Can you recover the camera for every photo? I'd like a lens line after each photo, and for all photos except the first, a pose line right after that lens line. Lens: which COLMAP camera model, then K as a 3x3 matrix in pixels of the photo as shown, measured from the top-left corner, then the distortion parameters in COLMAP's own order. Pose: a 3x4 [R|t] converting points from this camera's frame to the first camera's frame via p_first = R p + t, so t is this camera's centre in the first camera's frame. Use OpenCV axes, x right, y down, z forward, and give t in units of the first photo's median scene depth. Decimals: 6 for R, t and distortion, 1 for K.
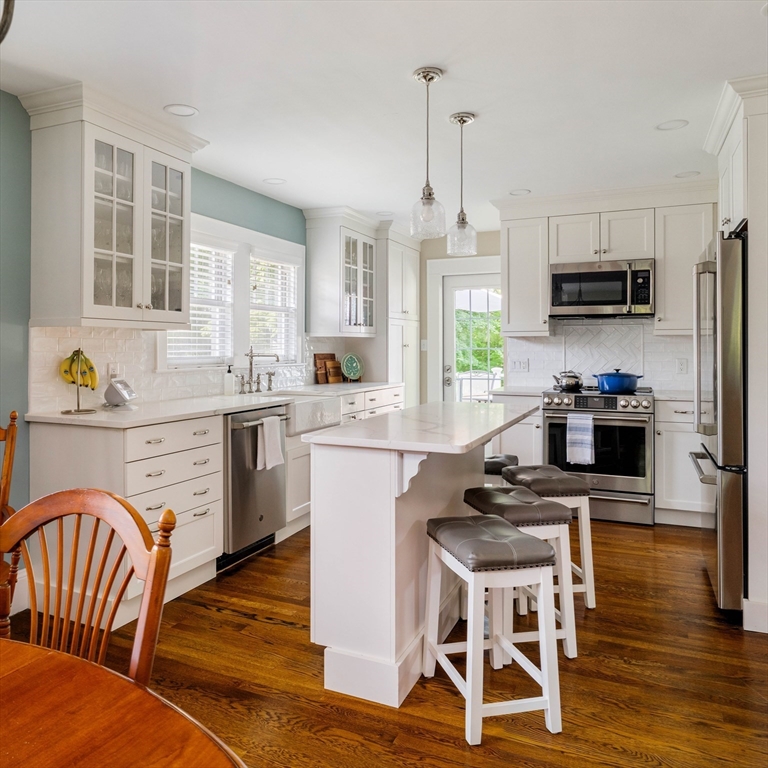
lens RADIAL K [[636.1, 0, 360.8], [0, 636.1, 349.3], [0, 0, 1]] dist [-0.001359, -0.004270]
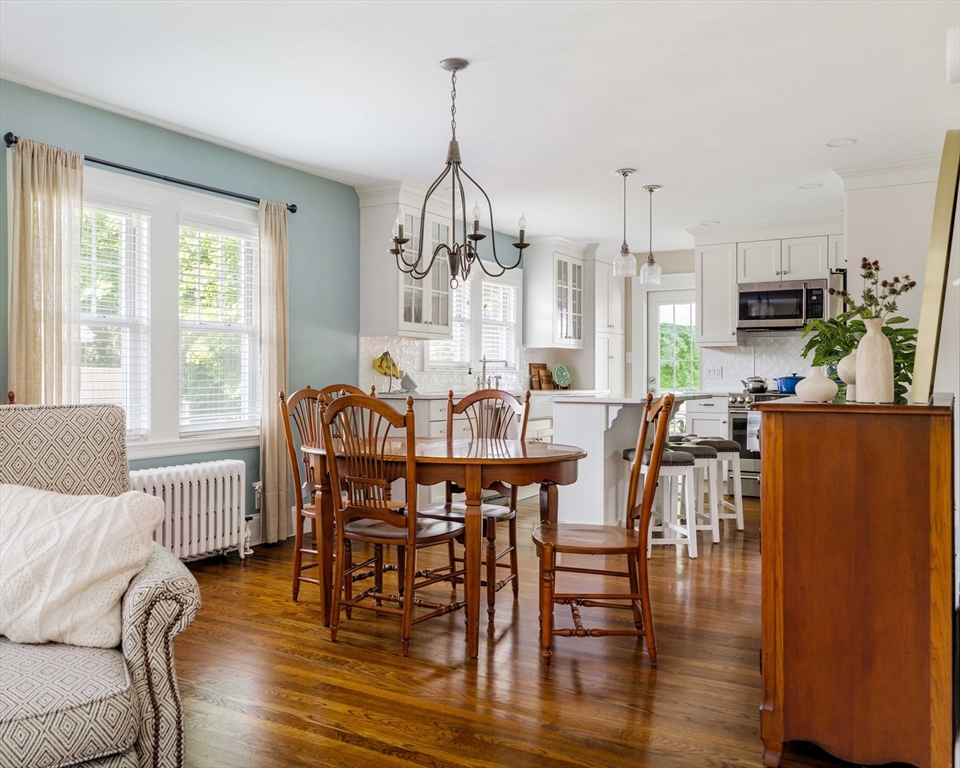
lens RADIAL K [[947.1, 0, 423.8], [0, 947.1, 385.6], [0, 0, 1]] dist [-0.006988, -0.007601]
pose [[0.991938, 0.001655, -0.126716, -0.055150], [-0.001531, 0.999998, 0.001077, 0.054852], [0.126717, -0.000874, 0.991938, -0.848882]]
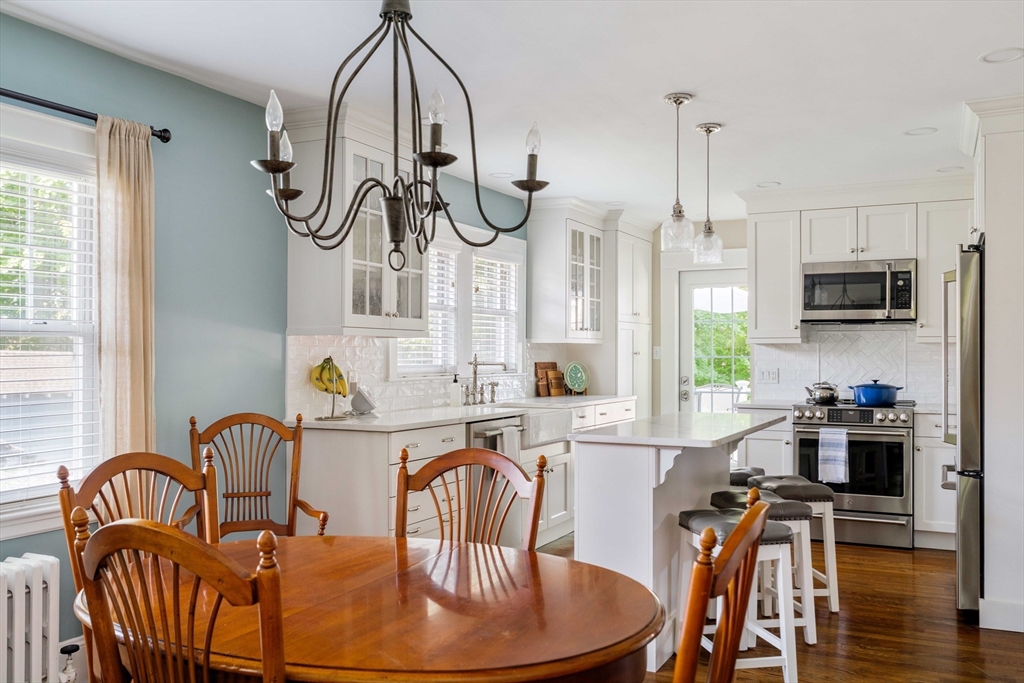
lens RADIAL K [[929.2, 0, 541.7], [0, 929.2, 356.0], [0, 0, 1]] dist [-0.000723, -0.001581]
pose [[0.999994, 0.002039, -0.002621, -0.072840], [-0.002043, 0.999997, -0.001207, -0.000408], [0.002618, 0.001213, 0.999996, -0.342562]]
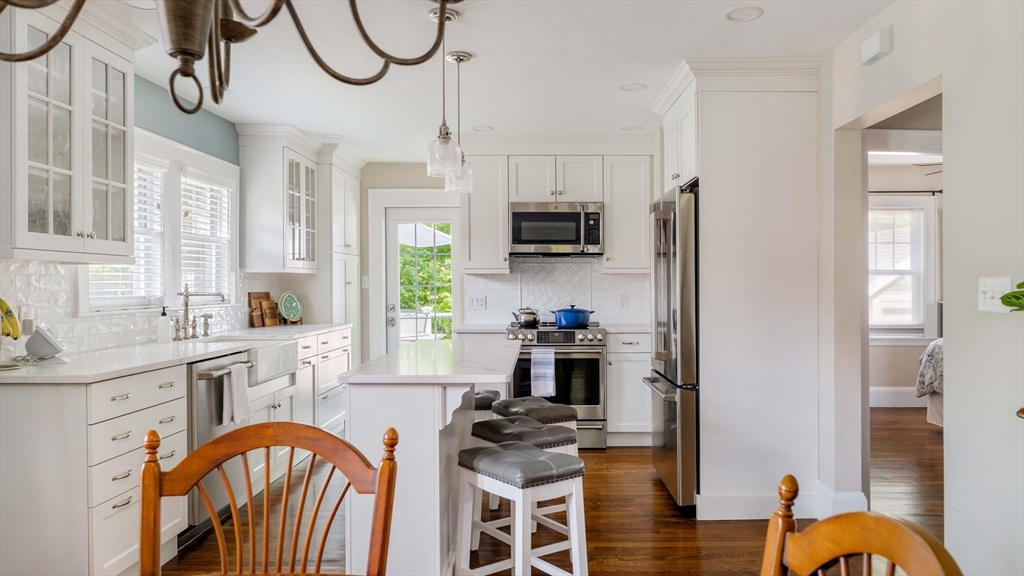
lens RADIAL K [[720.6, 0, 560.0], [0, 720.6, 289.4], [0, 0, 1]] dist [-0.002713, -0.002235]
pose [[0.899038, -0.004061, 0.437851, -0.144837], [0.002614, 0.999989, 0.003906, 0.000222], [-0.437862, -0.002367, 0.899039, -0.069469]]
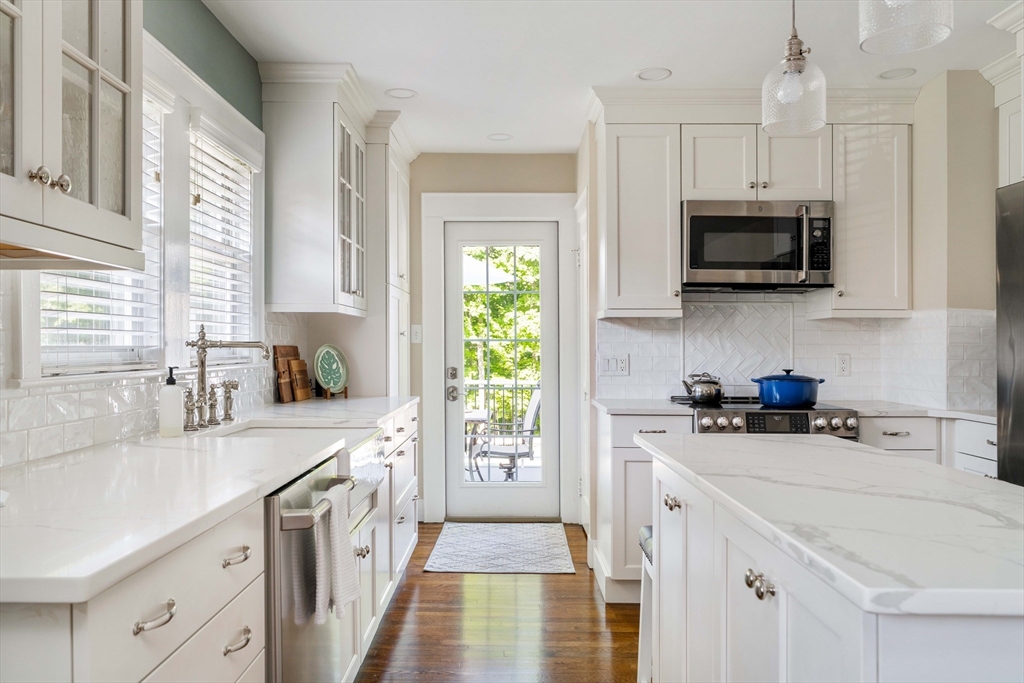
lens RADIAL K [[802.7, 0, 464.8], [0, 802.7, 360.5], [0, 0, 1]] dist [-0.003635, 0.000113]
pose [[0.920223, -0.003500, 0.391380, -0.223662], [-0.001530, 0.999920, 0.012538, 0.013020], [-0.391392, -0.012137, 0.920144, 0.398304]]
